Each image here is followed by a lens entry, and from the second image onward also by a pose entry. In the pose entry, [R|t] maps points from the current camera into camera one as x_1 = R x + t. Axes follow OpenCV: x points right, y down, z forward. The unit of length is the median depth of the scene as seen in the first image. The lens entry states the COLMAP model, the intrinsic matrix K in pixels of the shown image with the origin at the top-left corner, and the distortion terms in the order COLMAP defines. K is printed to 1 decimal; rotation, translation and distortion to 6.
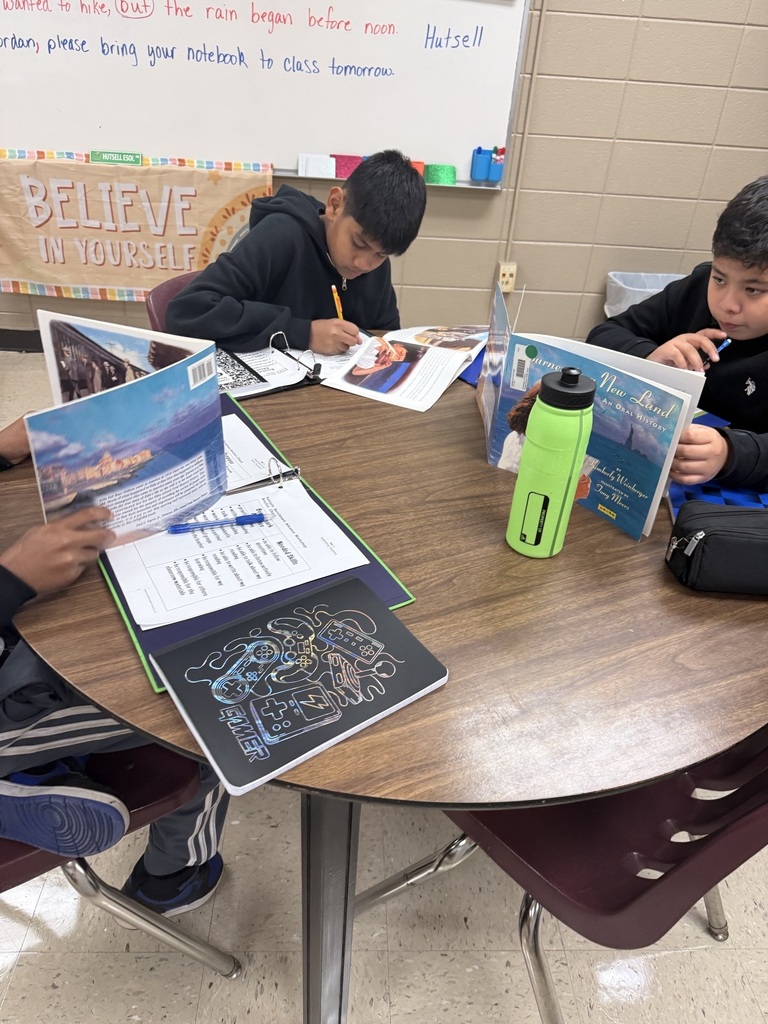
lens RADIAL K [[742.4, 0, 362.0], [0, 742.4, 530.4], [0, 0, 1]] dist [0.054539, -0.075432]
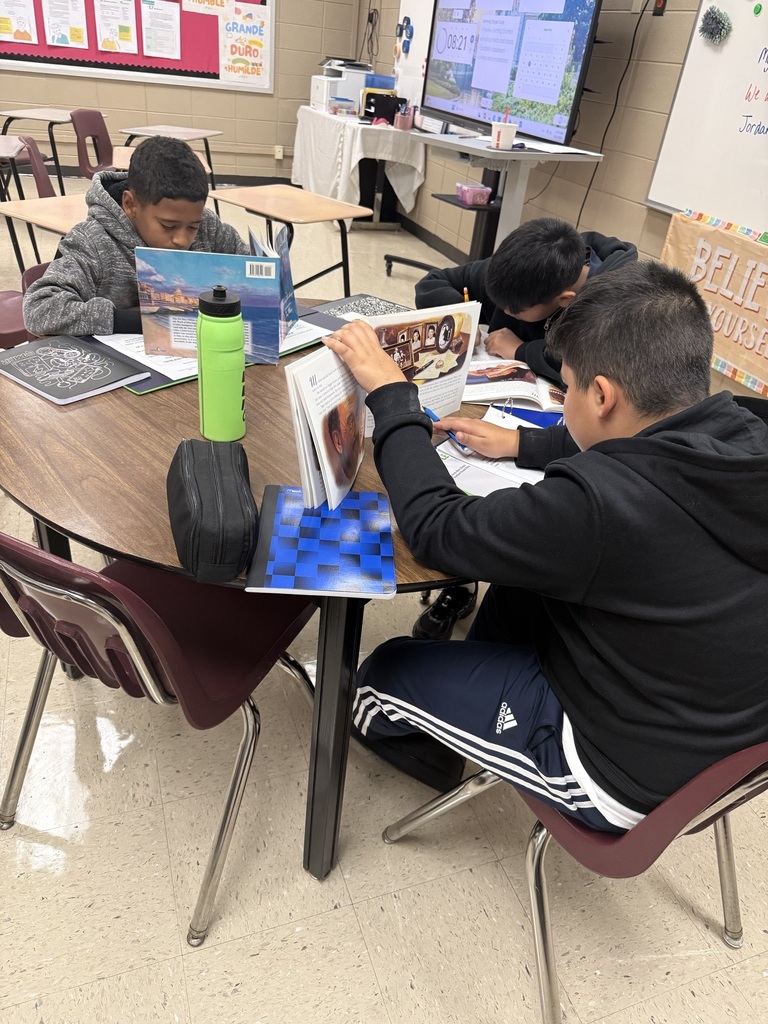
lens RADIAL K [[742.4, 0, 362.0], [0, 742.4, 530.4], [0, 0, 1]] dist [0.054539, -0.075432]
pose [[0.269302, 0.504964, -0.820053, 1.160509], [-0.601437, 0.753229, 0.266306, -0.283348], [0.752163, 0.421494, 0.506551, 0.478697]]
